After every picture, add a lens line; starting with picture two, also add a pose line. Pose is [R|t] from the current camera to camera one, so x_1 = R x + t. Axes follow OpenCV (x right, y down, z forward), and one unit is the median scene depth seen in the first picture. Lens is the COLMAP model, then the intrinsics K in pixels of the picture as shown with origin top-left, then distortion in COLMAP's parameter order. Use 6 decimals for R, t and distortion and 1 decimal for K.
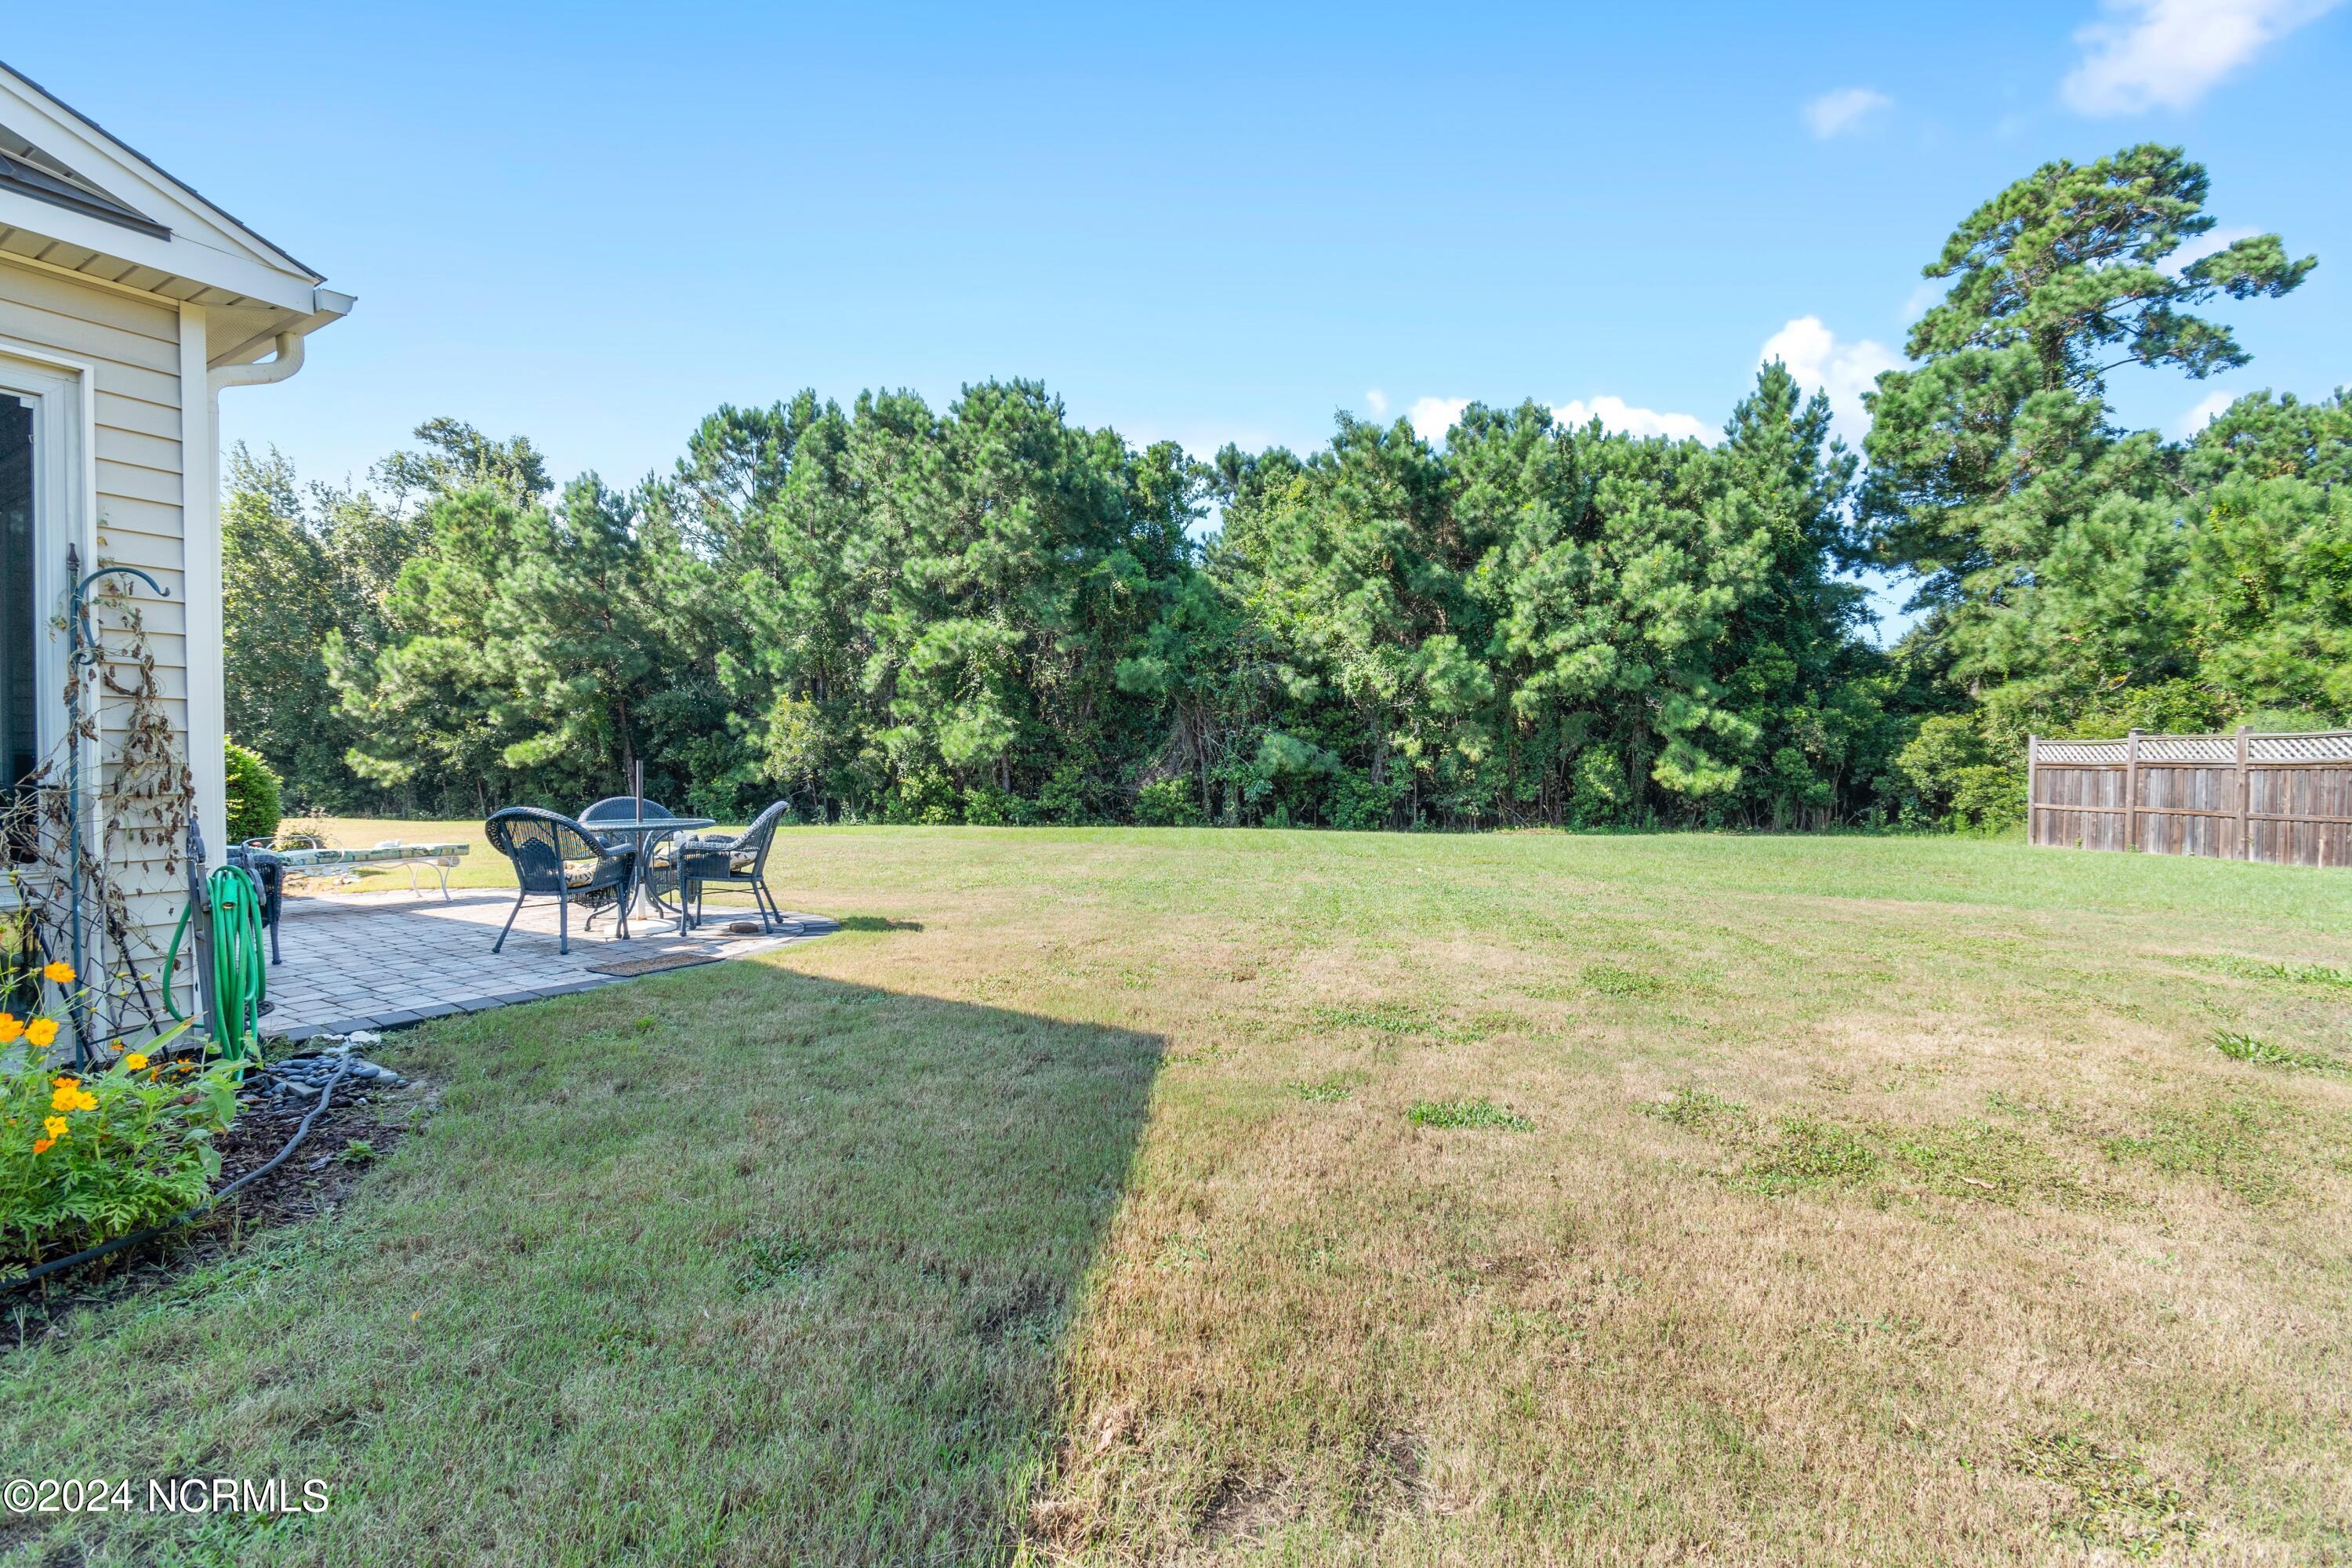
lens RADIAL K [[1035.3, 0, 1172.9], [0, 1035.3, 795.2], [0, 0, 1]] dist [0.005427, 0.000248]
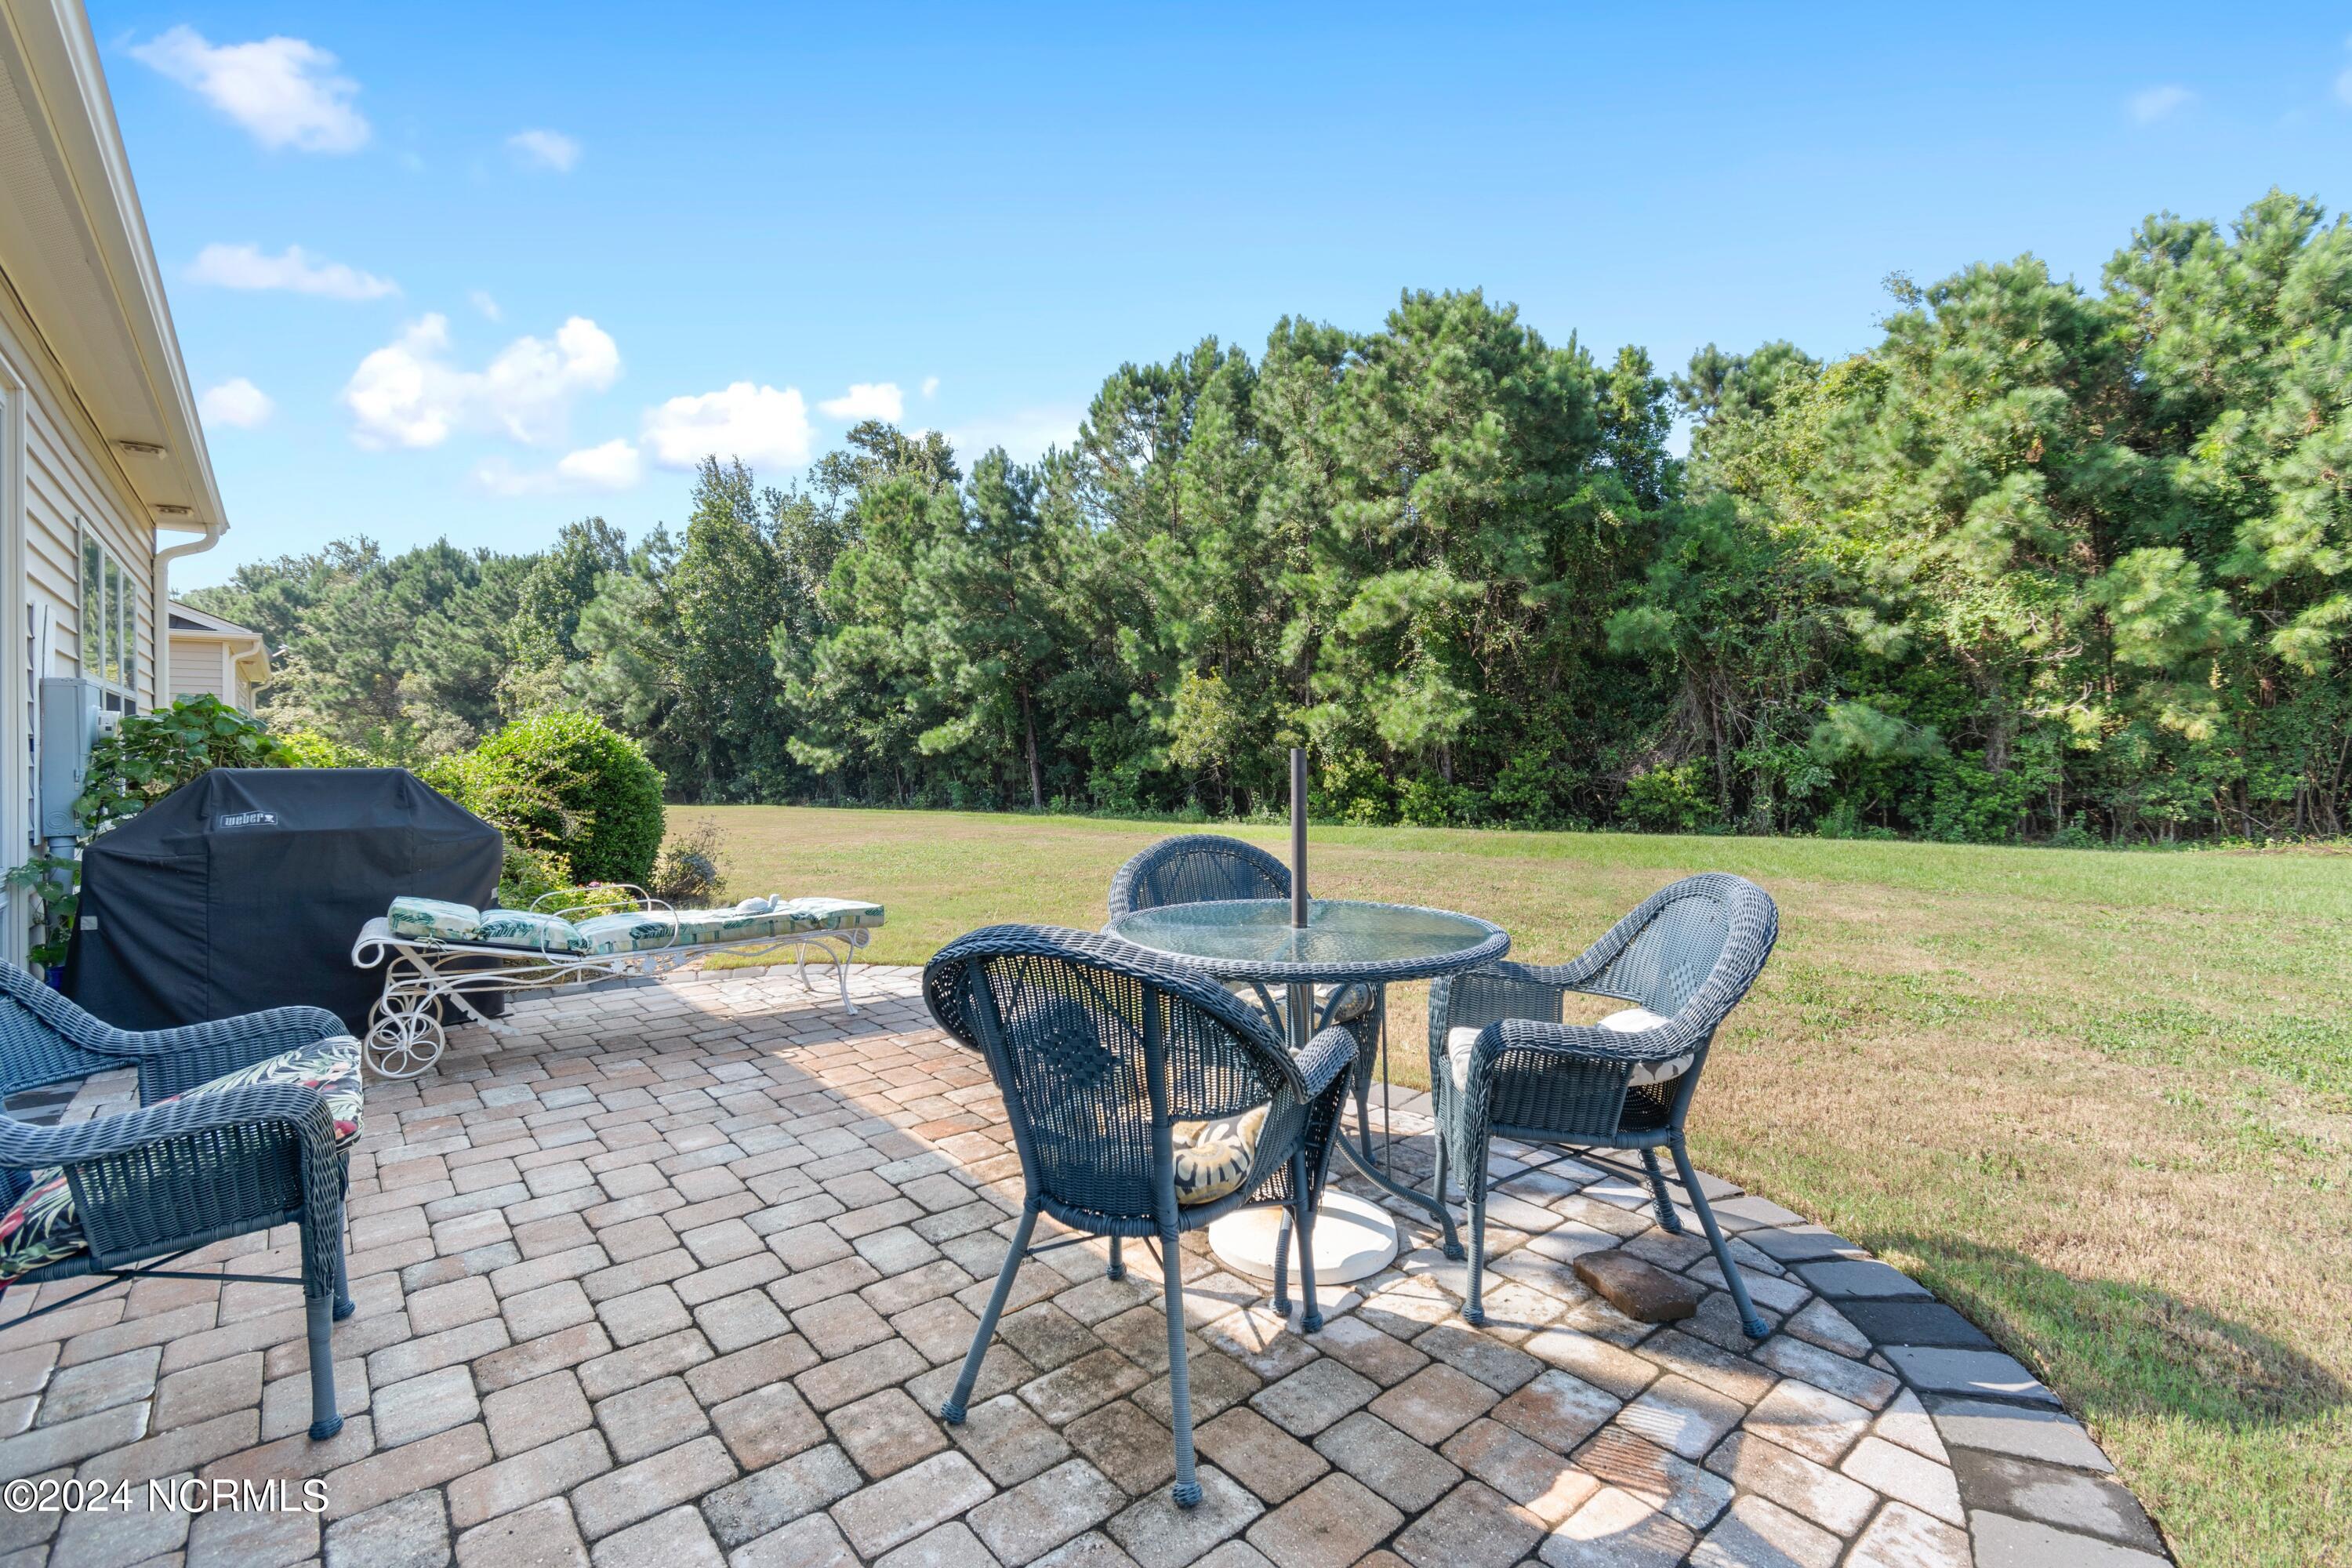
lens RADIAL K [[1055.3, 0, 1179.5], [0, 1055.3, 771.7], [0, 0, 1]] dist [-0.000168, 0.000135]
pose [[0.946947, 0.001254, -0.321387, -0.103262], [-0.003483, 0.999974, -0.006362, -0.005541], [0.321371, 0.007144, 0.946926, 0.153304]]
